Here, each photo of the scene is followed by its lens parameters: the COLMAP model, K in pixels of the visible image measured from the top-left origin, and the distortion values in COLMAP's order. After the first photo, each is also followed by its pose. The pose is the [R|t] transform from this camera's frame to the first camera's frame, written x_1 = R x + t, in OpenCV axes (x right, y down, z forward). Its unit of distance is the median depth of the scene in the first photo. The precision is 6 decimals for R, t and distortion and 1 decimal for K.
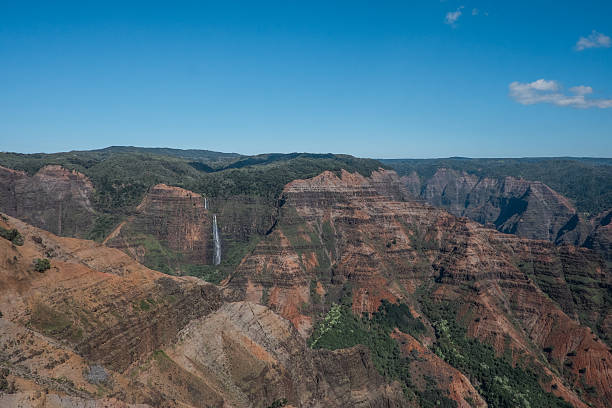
lens RADIAL K [[477.7, 0, 301.9], [0, 477.7, 204.5], [0, 0, 1]] dist [-0.014534, 0.001808]
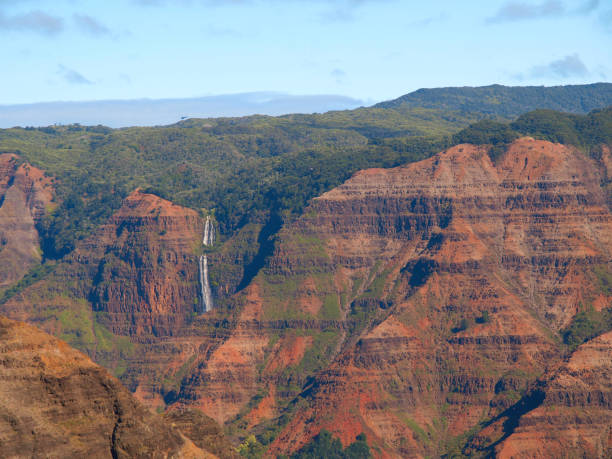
lens RADIAL K [[2121.7, 0, 299.9], [0, 2121.7, 230.8], [0, 0, 1]] dist [0.345101, 0.000000]
pose [[0.772926, -0.011307, -0.634396, 1.292143], [-0.014695, 0.999254, -0.035713, 0.077341], [0.634326, 0.036926, 0.772183, -0.498738]]
